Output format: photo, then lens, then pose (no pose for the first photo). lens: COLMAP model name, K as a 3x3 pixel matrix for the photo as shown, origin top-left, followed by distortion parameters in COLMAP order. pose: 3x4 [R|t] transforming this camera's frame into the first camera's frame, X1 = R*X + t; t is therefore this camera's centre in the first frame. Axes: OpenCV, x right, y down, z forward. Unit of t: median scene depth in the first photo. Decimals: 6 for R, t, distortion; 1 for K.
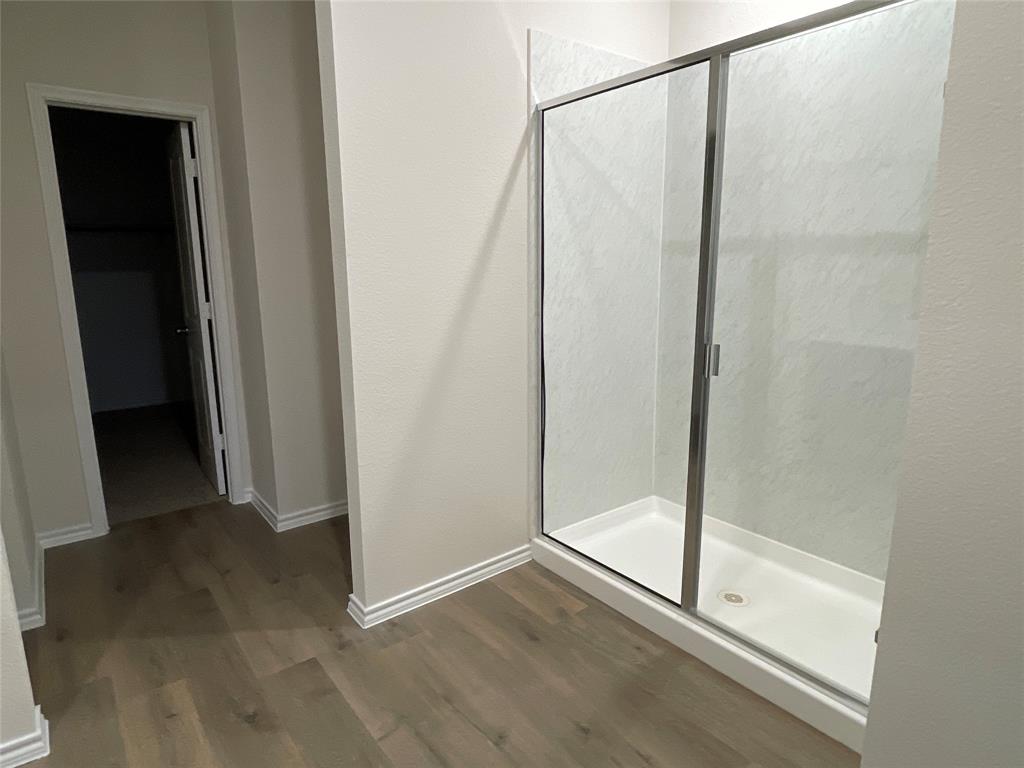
lens RADIAL K [[609.0, 0, 512.0], [0, 609.0, 384.0], [0, 0, 1]] dist [-0.001404, 0.000330]
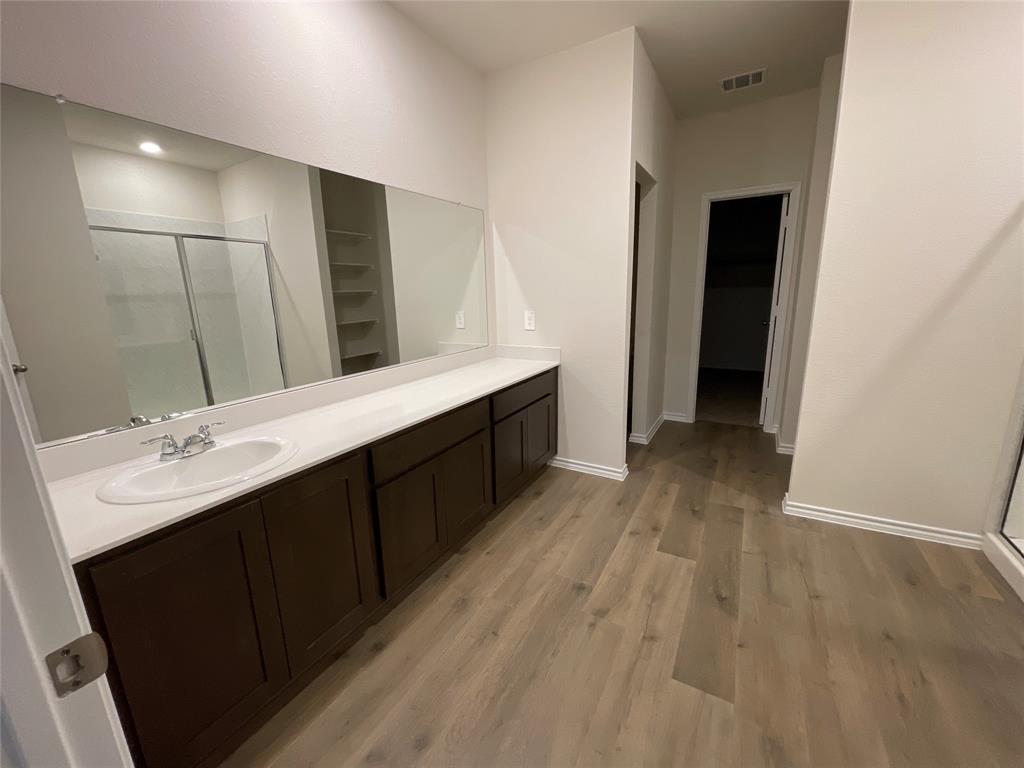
lens RADIAL K [[413.4, 0, 508.0], [0, 413.4, 382.2], [0, 0, 1]] dist [-0.005479, 0.000291]
pose [[0.382504, 0.201179, -0.901786, 0.367052], [-0.164533, 0.975239, 0.147777, 0.030743], [0.909186, 0.091849, 0.406133, -0.109688]]
